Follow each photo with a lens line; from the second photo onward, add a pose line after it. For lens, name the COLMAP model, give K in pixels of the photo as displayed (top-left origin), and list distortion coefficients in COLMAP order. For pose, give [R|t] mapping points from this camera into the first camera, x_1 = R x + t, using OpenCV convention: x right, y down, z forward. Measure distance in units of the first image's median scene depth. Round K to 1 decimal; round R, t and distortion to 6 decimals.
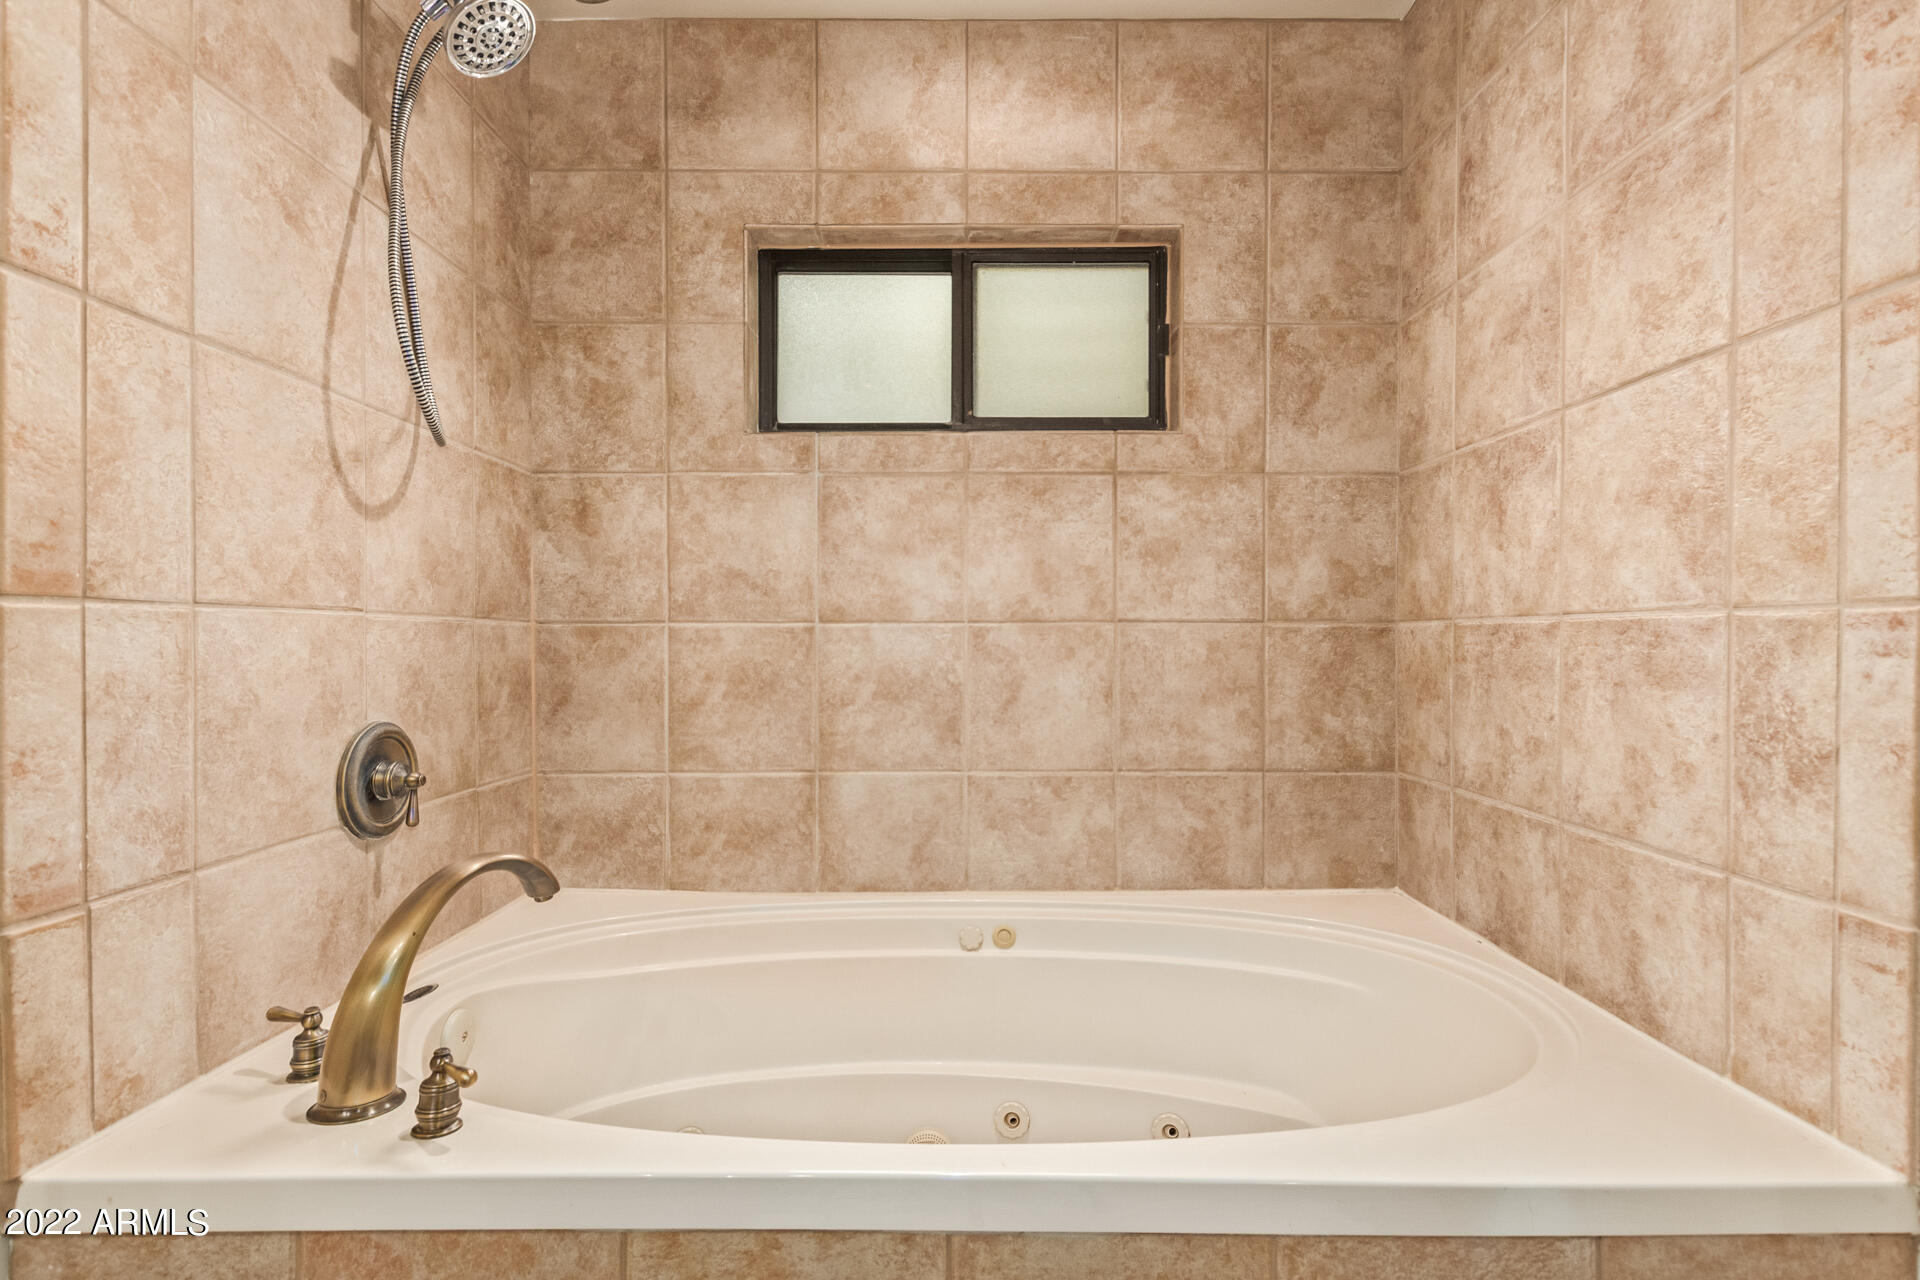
lens RADIAL K [[893.9, 0, 952.6], [0, 893.9, 647.4], [0, 0, 1]] dist [0.014409, -0.009410]
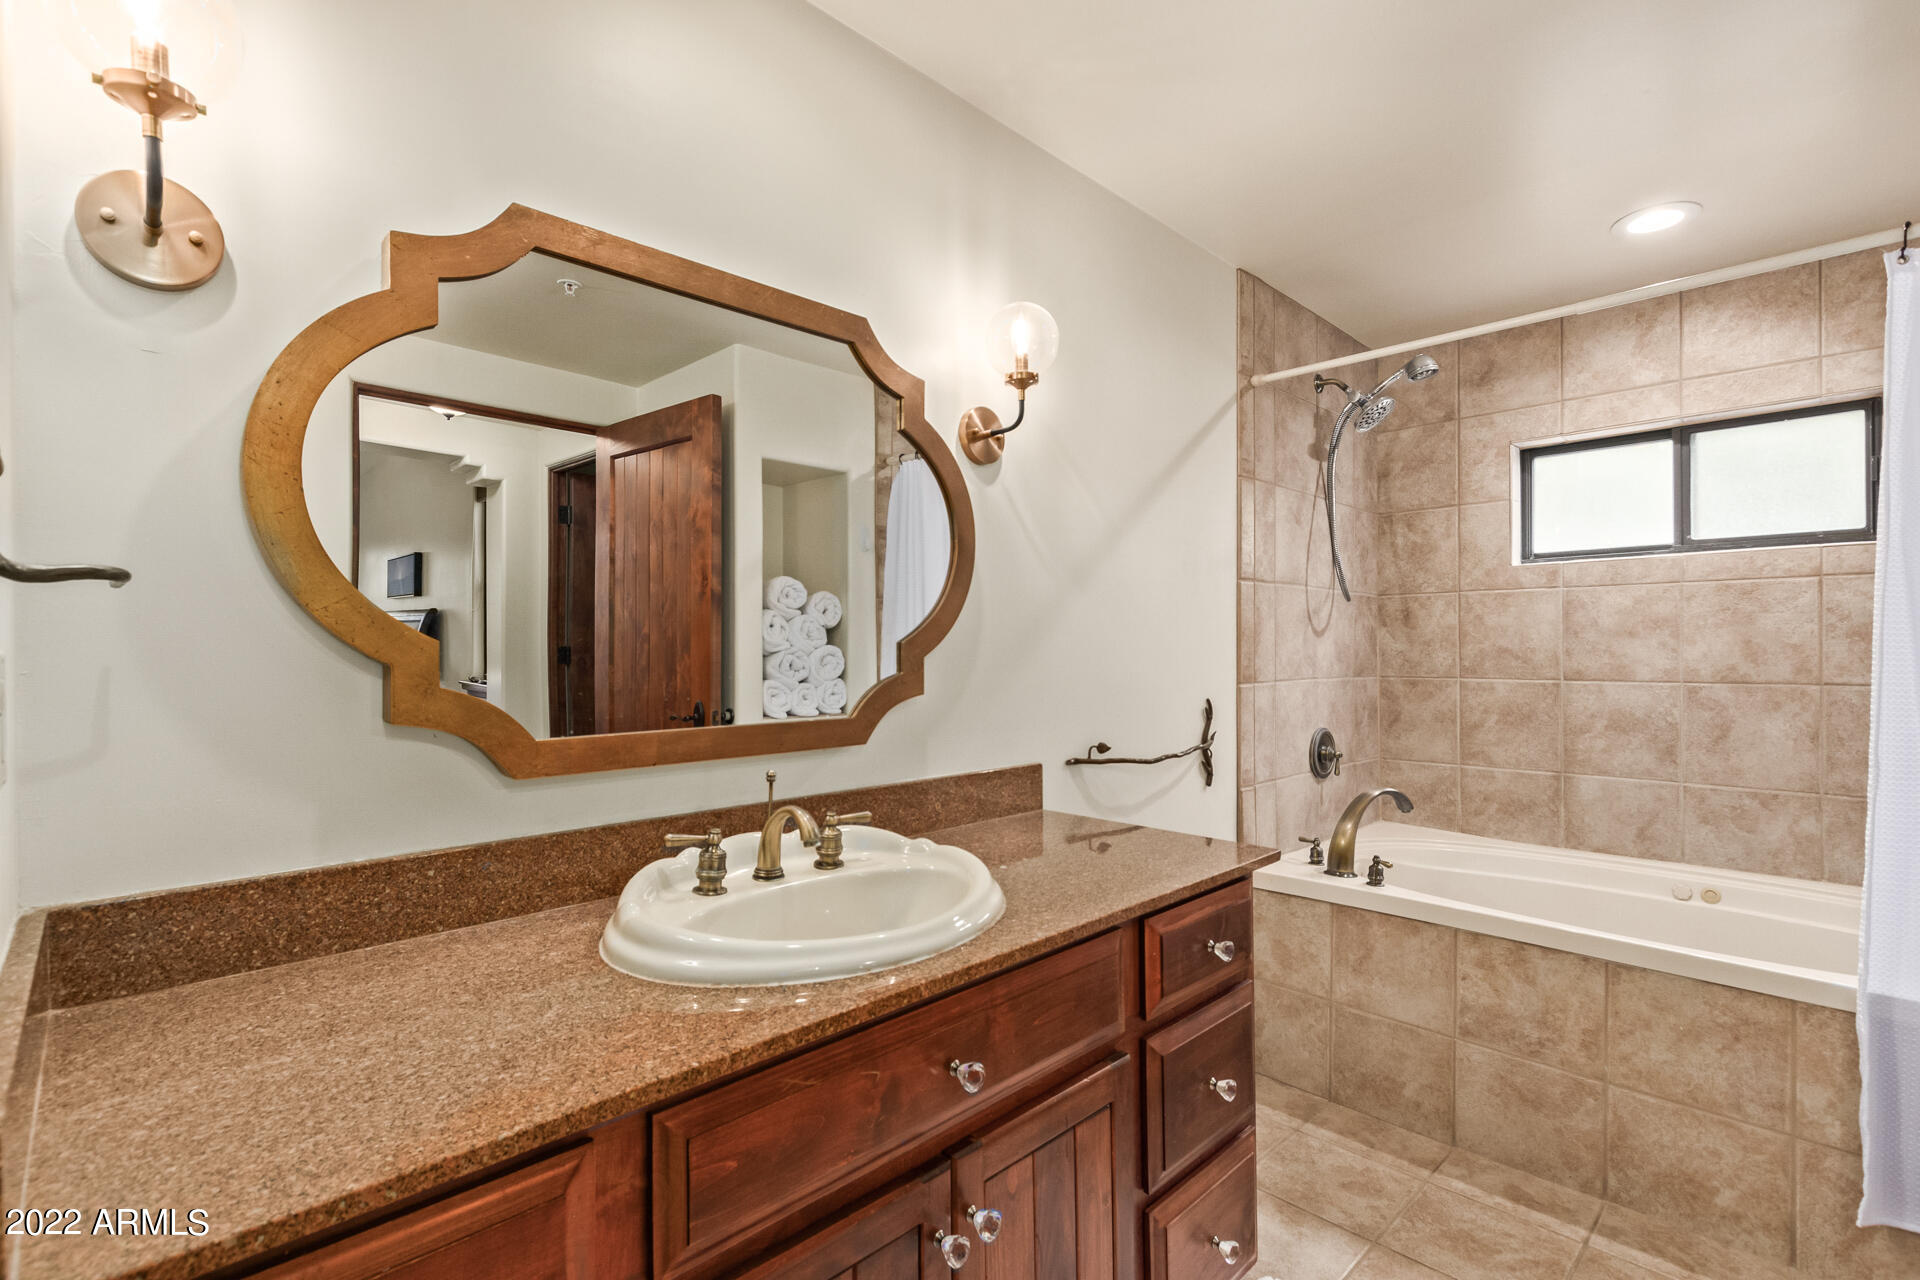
lens RADIAL K [[893.9, 0, 952.6], [0, 893.9, 647.4], [0, 0, 1]] dist [0.014409, -0.009410]
pose [[0.703576, -0.001611, -0.710619, 0.225447], [0.000405, 0.999998, -0.001866, -0.084191], [0.710620, 0.001025, 0.703575, -0.916551]]
